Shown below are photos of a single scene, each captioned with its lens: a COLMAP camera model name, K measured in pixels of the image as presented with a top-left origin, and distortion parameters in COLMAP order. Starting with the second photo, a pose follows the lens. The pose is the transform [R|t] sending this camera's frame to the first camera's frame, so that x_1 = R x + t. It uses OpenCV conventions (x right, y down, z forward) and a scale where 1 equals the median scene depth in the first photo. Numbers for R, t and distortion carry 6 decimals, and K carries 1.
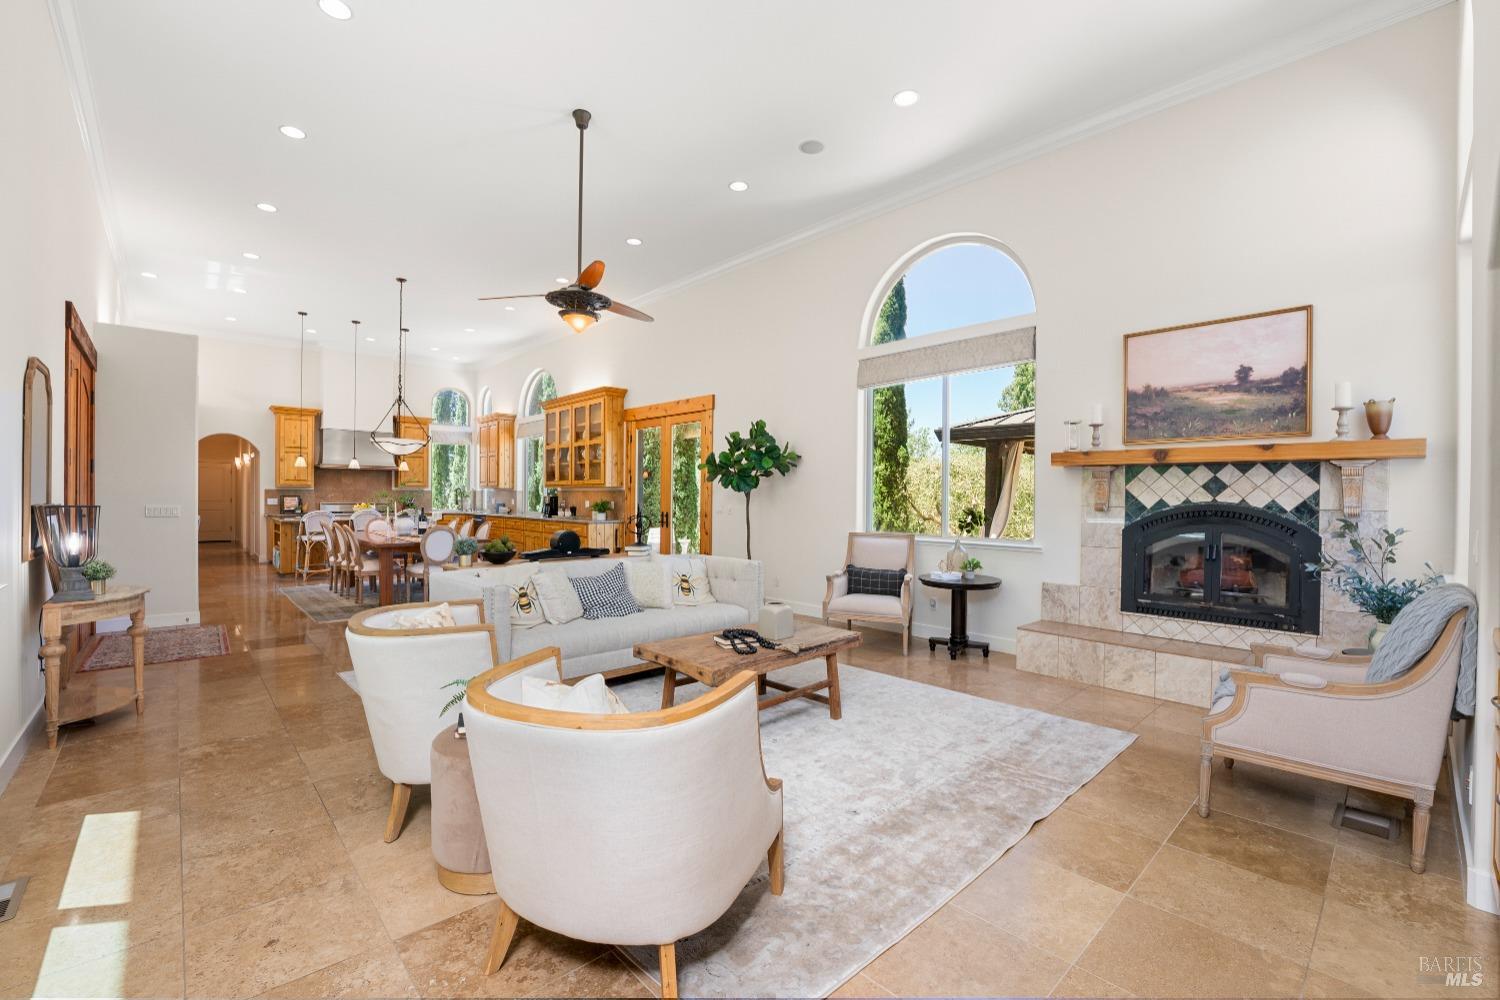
lens RADIAL K [[631.8, 0, 749.4], [0, 631.8, 502.5], [0, 0, 1]] dist [-0.021048, 0.000248]
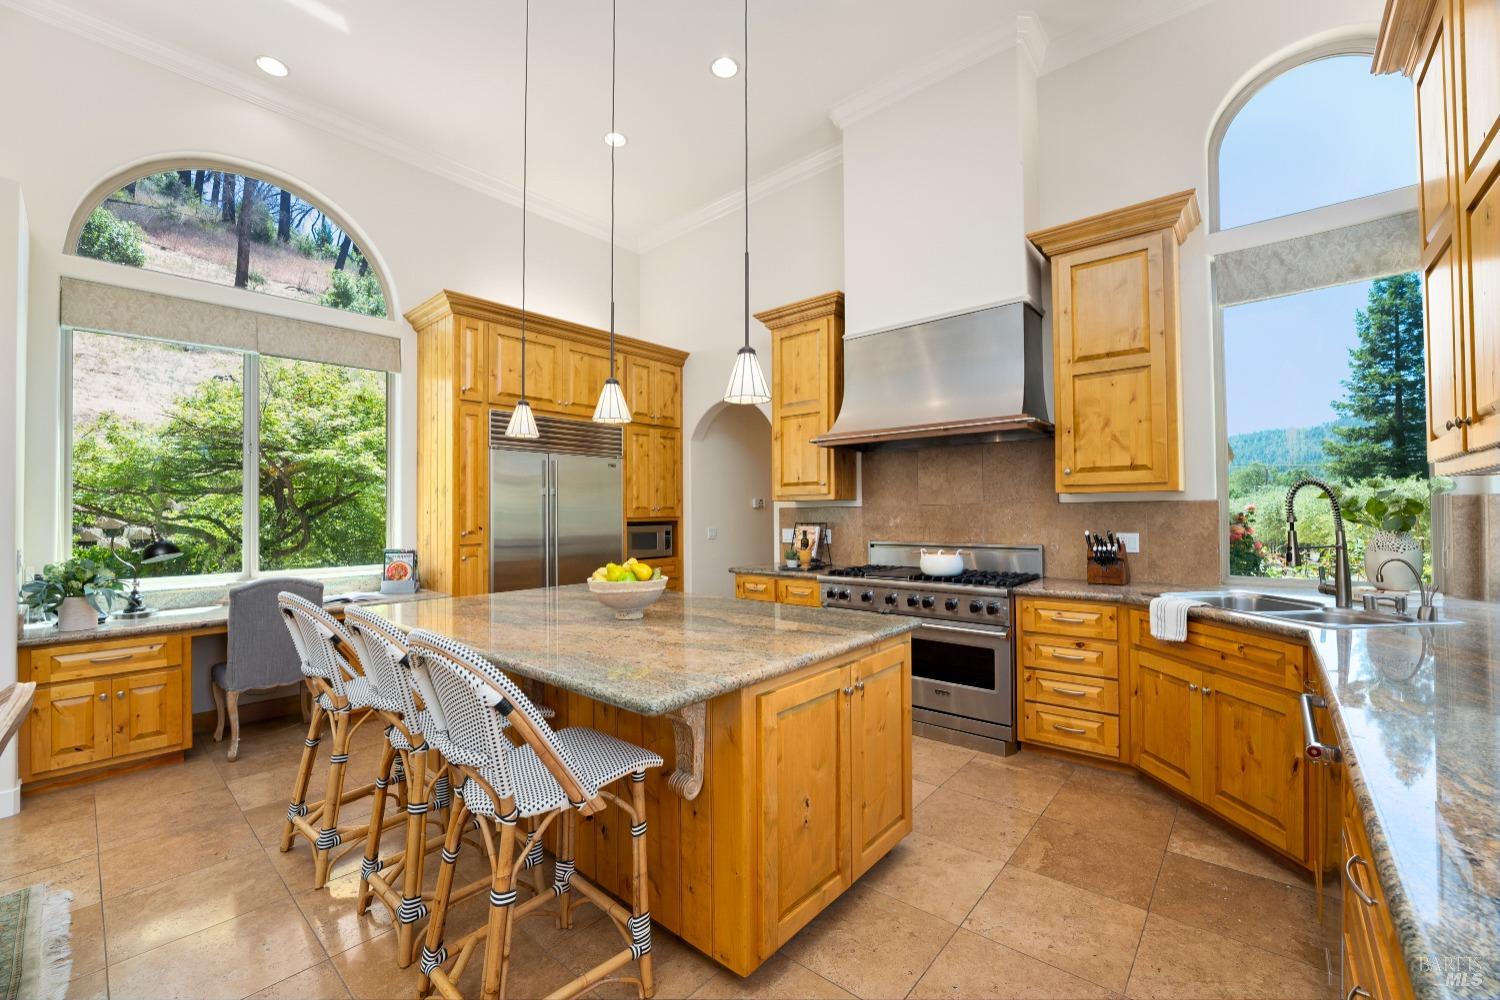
lens RADIAL K [[604.4, 0, 748.1], [0, 604.4, 503.4], [0, 0, 1]] dist [-0.022309, 0.001452]
pose [[0.107728, -0.024170, -0.993887, -0.886894], [-0.004307, 0.999684, -0.024778, -0.034667], [0.994171, 0.006950, 0.107590, 2.378315]]
